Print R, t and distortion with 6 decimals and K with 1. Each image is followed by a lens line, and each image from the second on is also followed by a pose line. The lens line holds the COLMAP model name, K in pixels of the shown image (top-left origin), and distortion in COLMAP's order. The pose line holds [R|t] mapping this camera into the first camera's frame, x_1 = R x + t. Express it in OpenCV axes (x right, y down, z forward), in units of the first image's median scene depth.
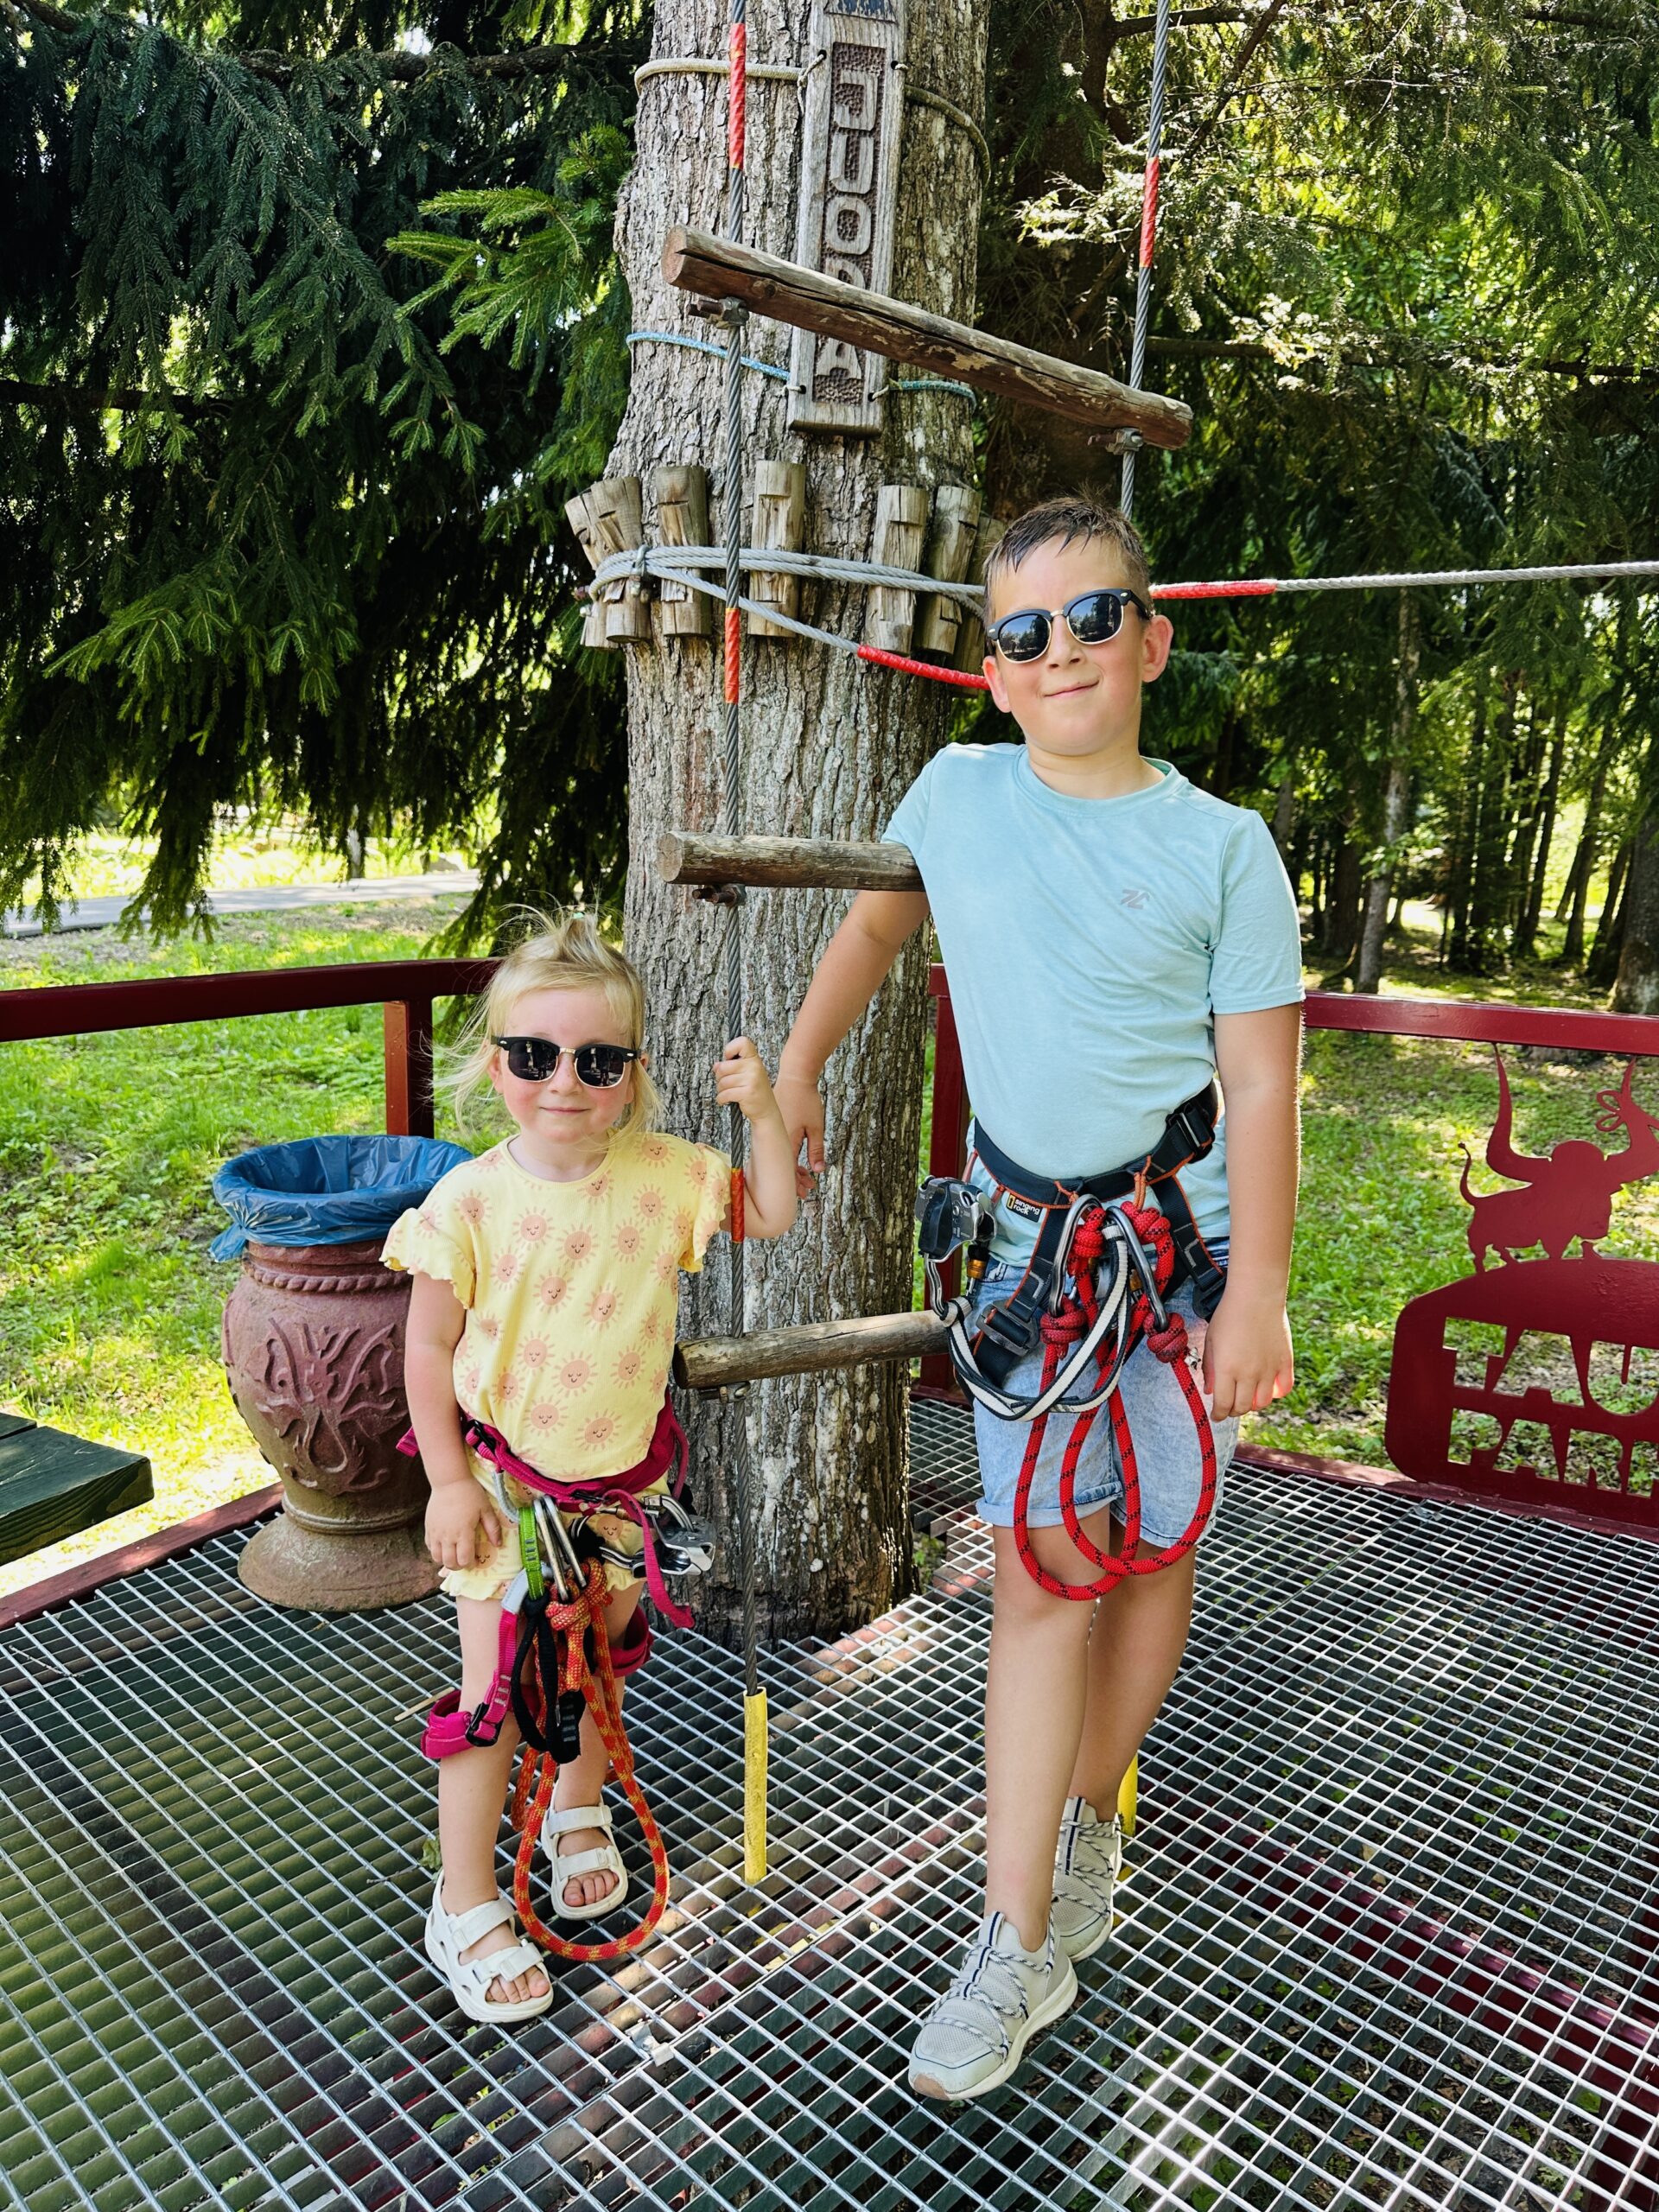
lens RADIAL K [[1578.0, 0, 820.6], [0, 1578.0, 1074.9], [0, 0, 1]] dist [0.037783, -0.069269]
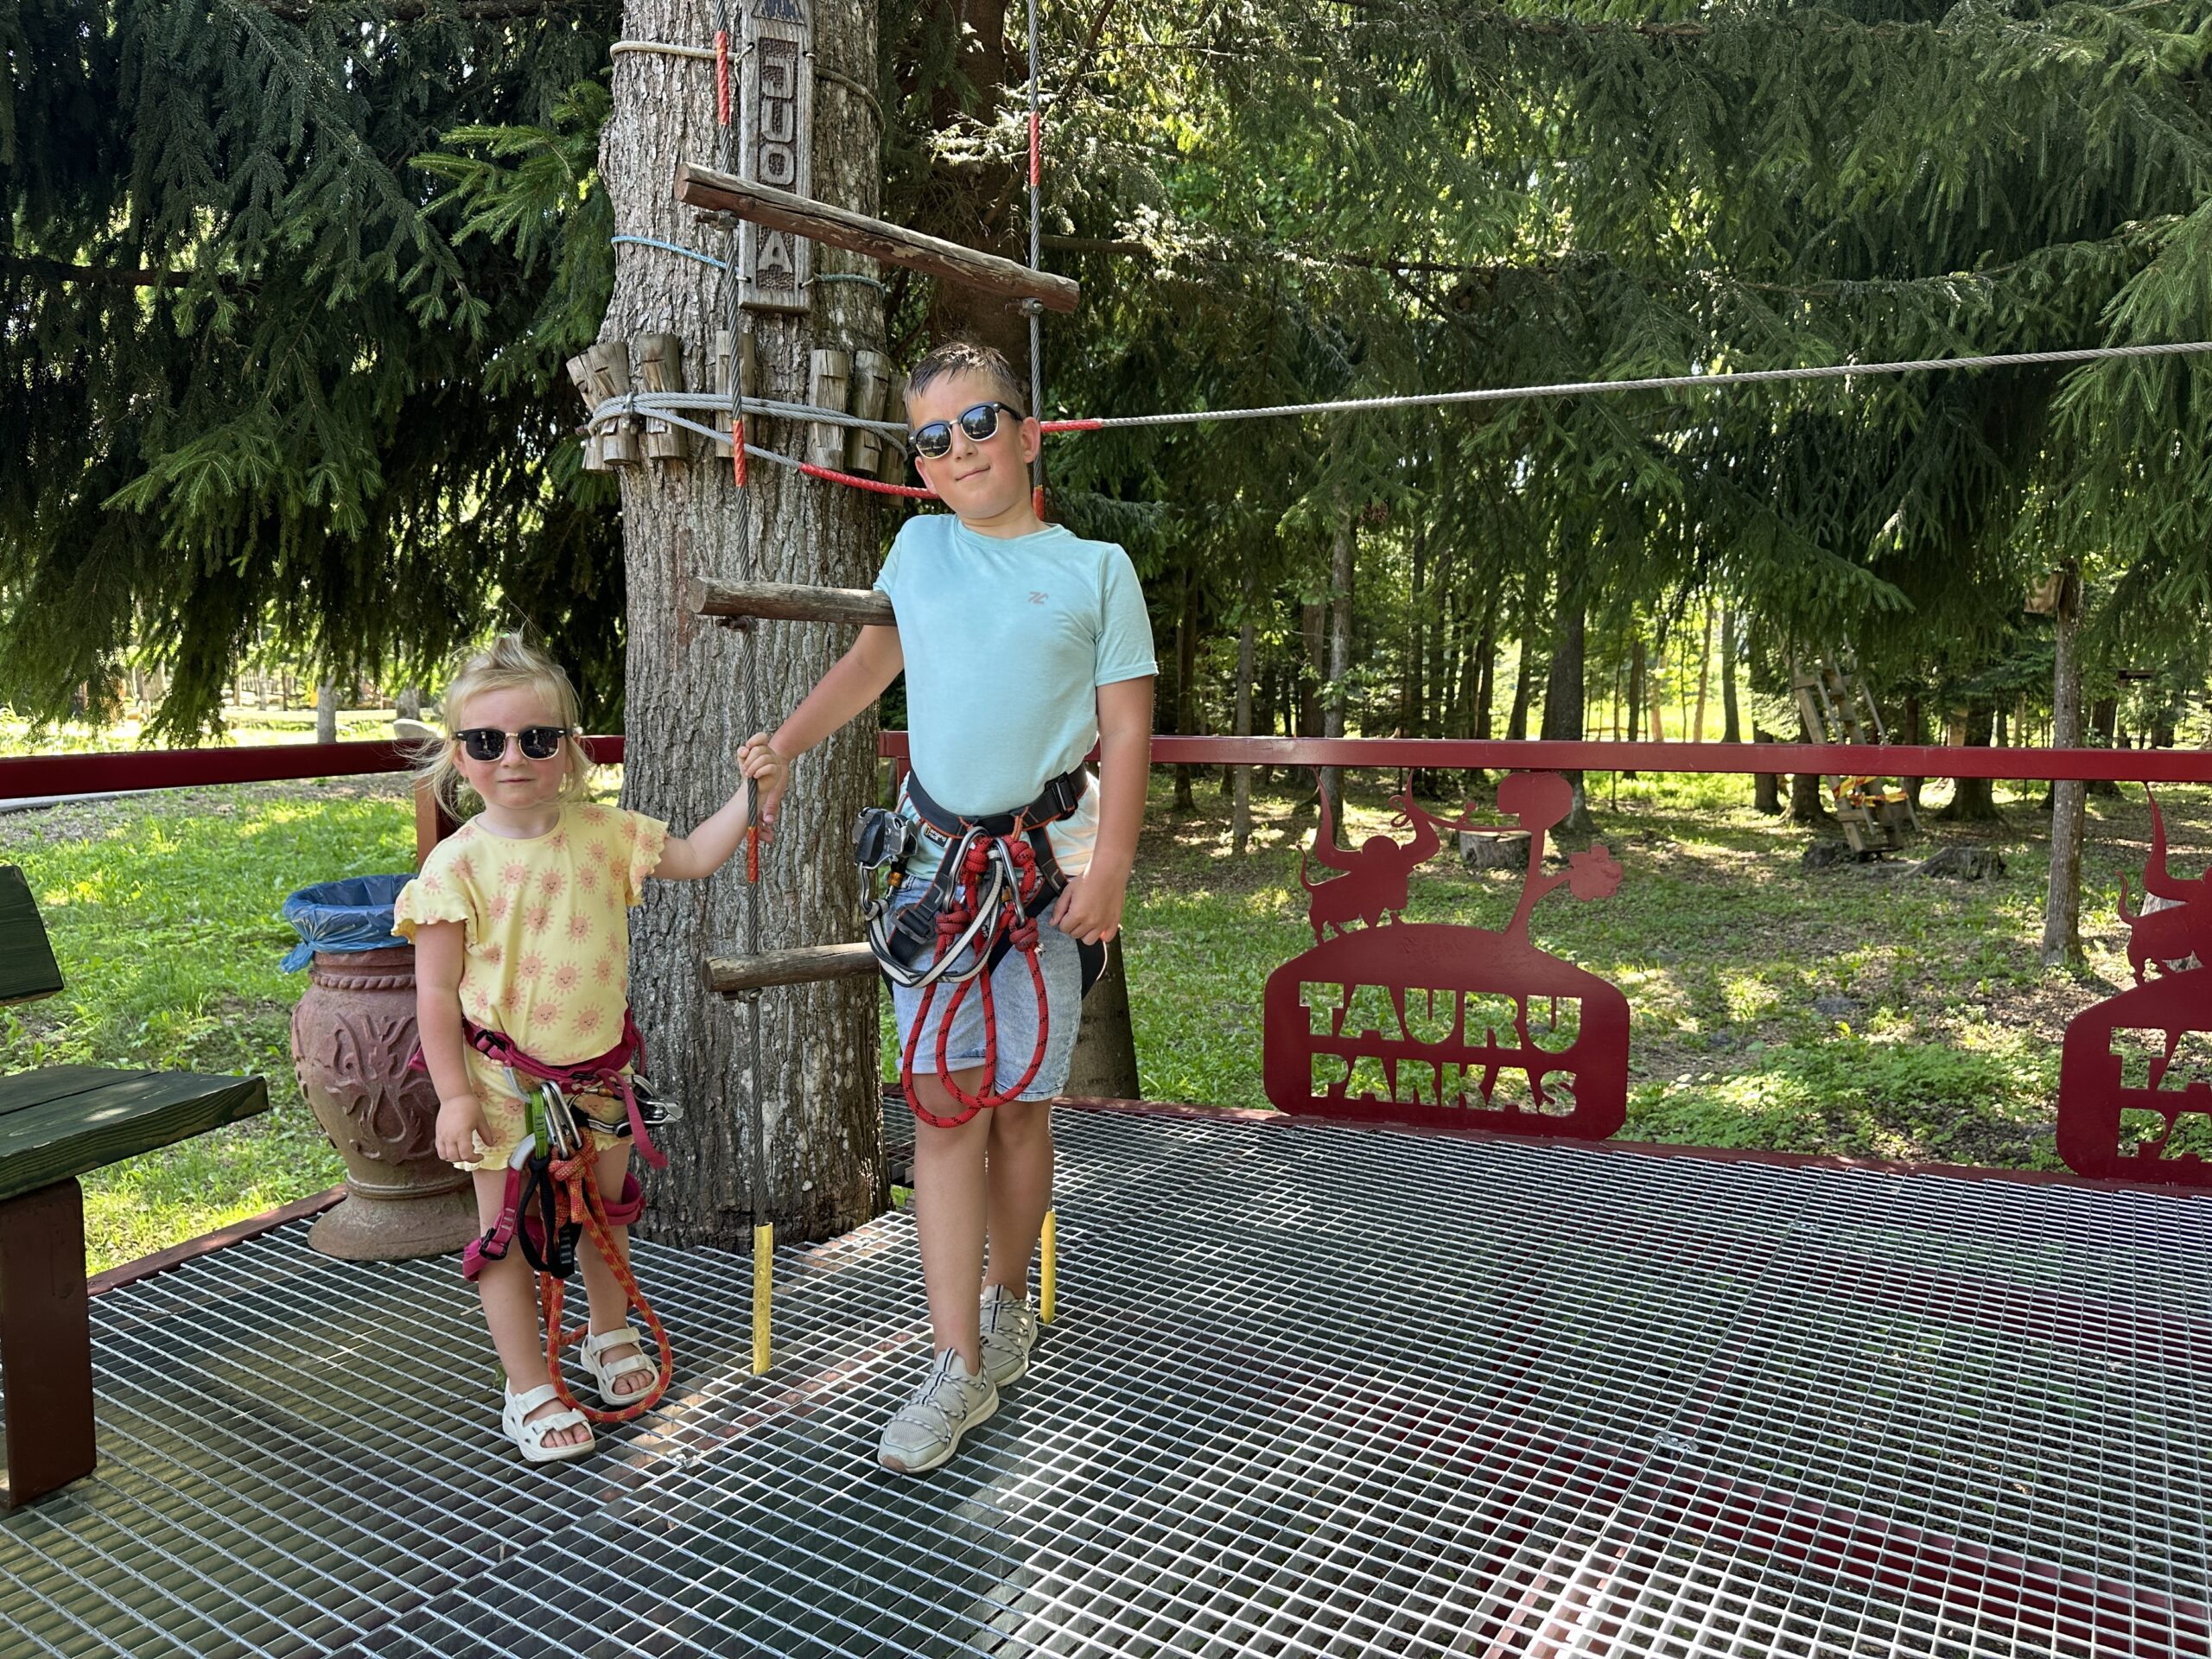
lens RADIAL K [[1578.0, 0, 1114.6], [0, 1578.0, 797.7], [0, 0, 1]] dist [0.037783, -0.069269]
pose [[0.982213, -0.047995, 0.181530, 0.025099], [0.063423, 0.994762, -0.080159, 0.121896], [-0.176732, 0.090247, 0.980113, -0.305057]]
